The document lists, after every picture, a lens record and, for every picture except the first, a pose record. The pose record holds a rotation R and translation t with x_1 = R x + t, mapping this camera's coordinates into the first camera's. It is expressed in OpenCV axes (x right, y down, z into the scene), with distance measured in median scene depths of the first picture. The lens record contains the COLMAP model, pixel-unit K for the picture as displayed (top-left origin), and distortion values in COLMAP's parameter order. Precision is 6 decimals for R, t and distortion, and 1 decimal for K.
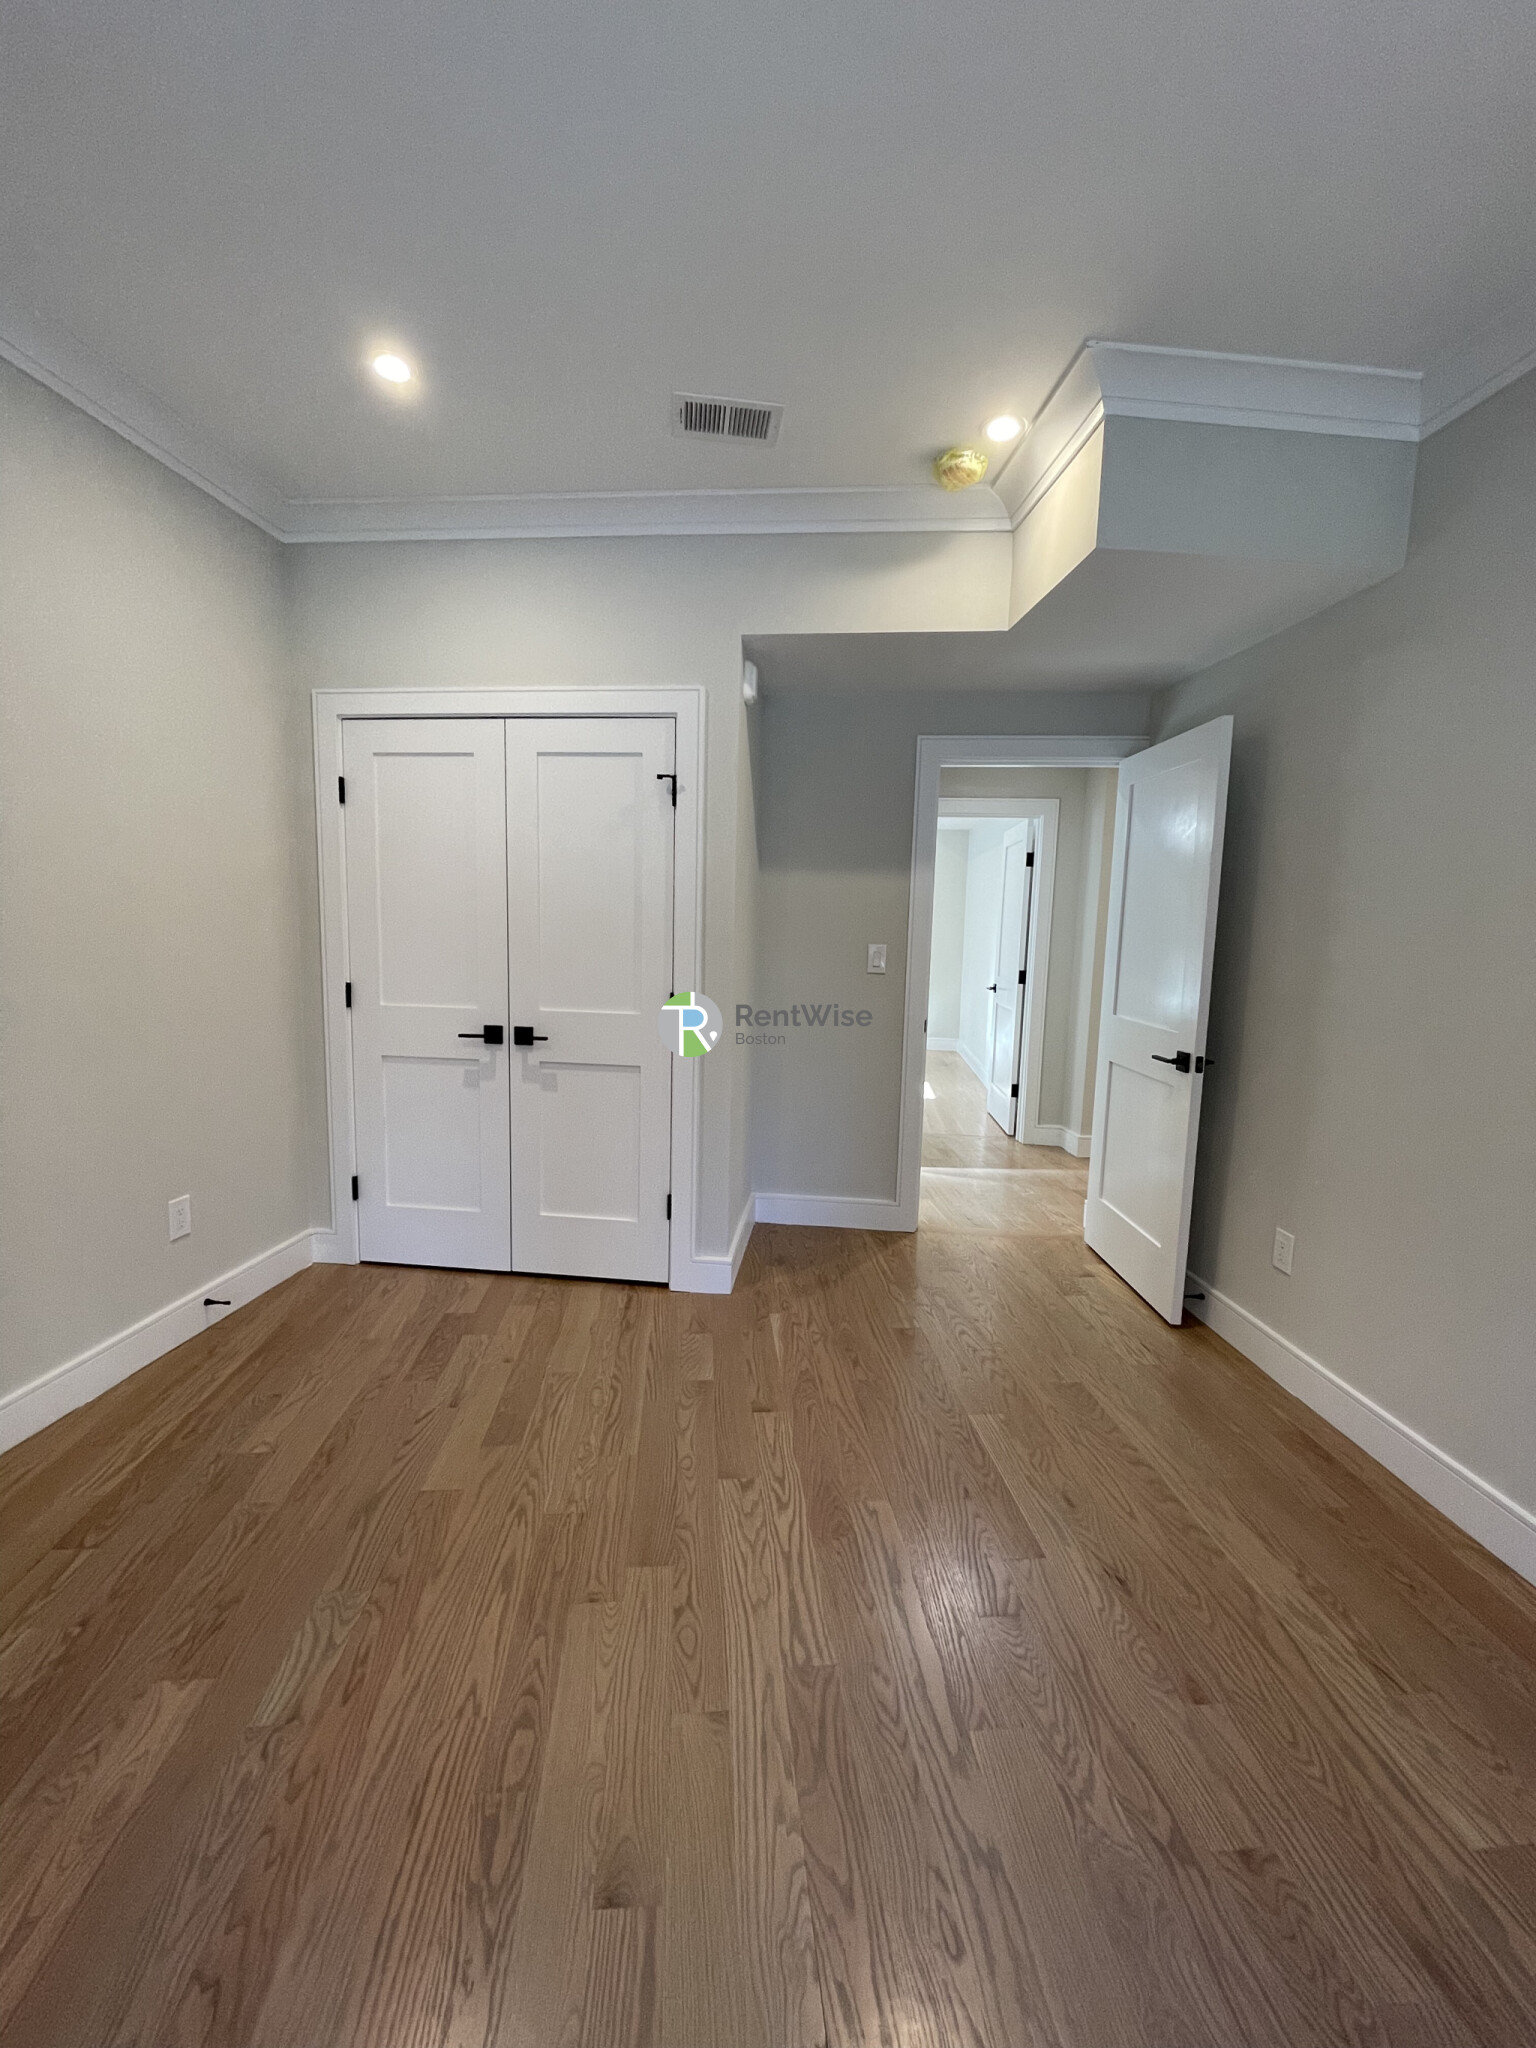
lens RADIAL K [[829.9, 0, 781.2], [0, 829.9, 1008.9], [0, 0, 1]] dist [-0.001914, -0.000099]
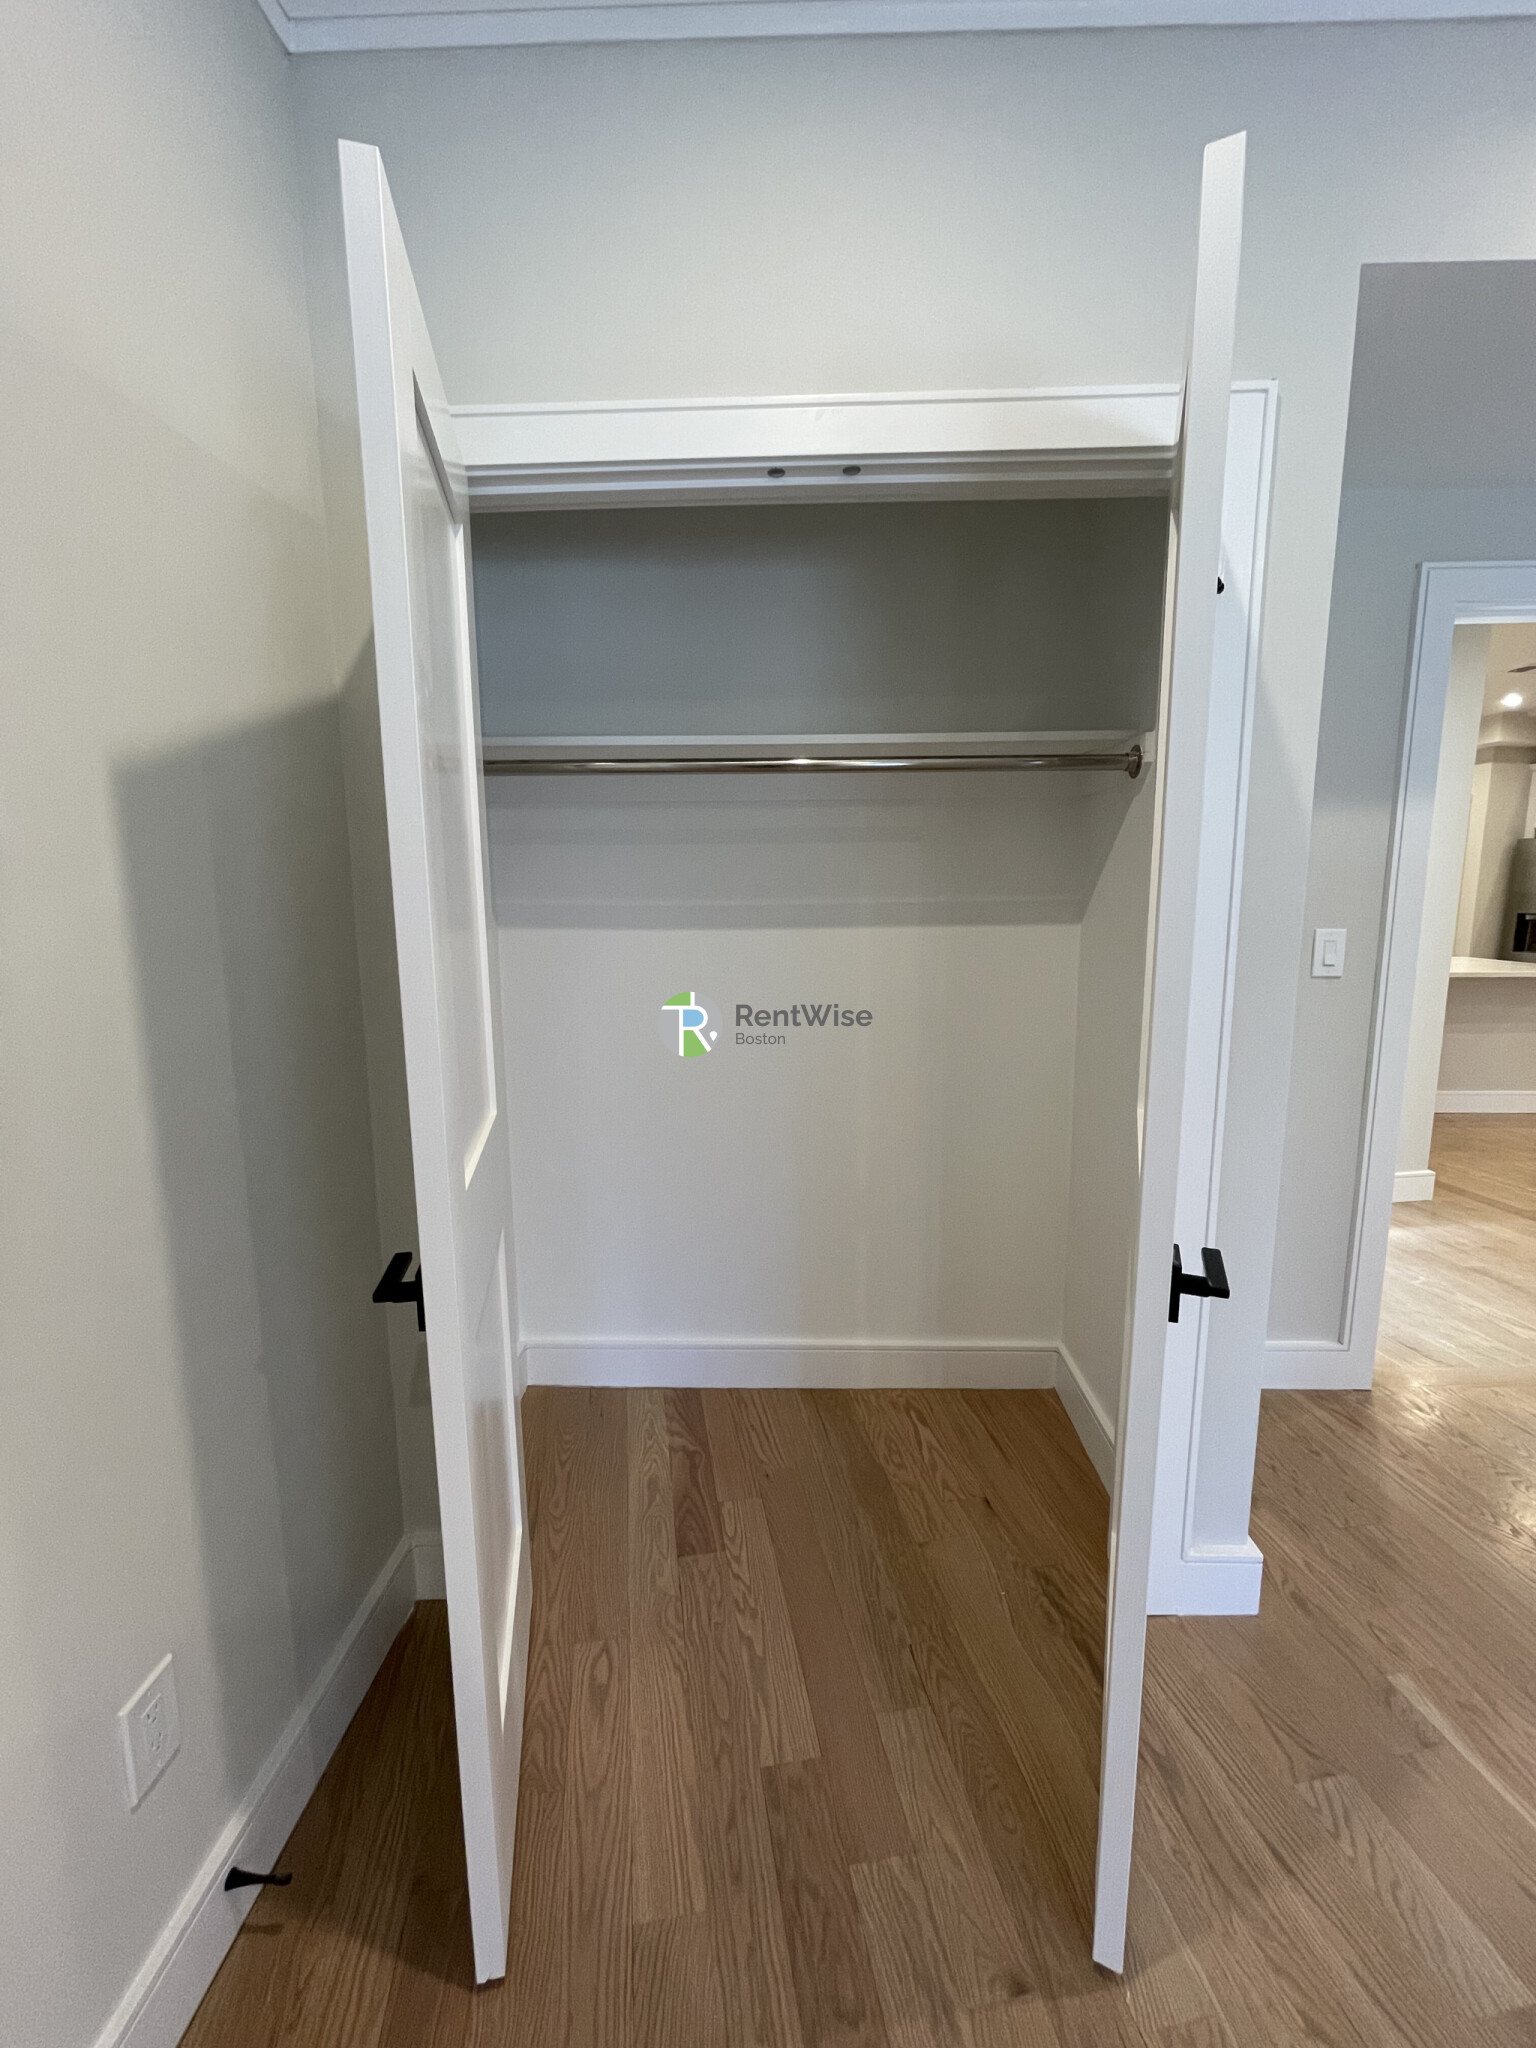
lens RADIAL K [[829.9, 0, 794.1], [0, 829.9, 1006.7], [0, 0, 1]] dist [-0.001914, -0.000099]
pose [[0.996528, -0.037609, 0.074282, -0.598995], [0.035535, 0.998946, 0.029050, -0.099323], [-0.075296, -0.026310, 0.996814, 0.816168]]
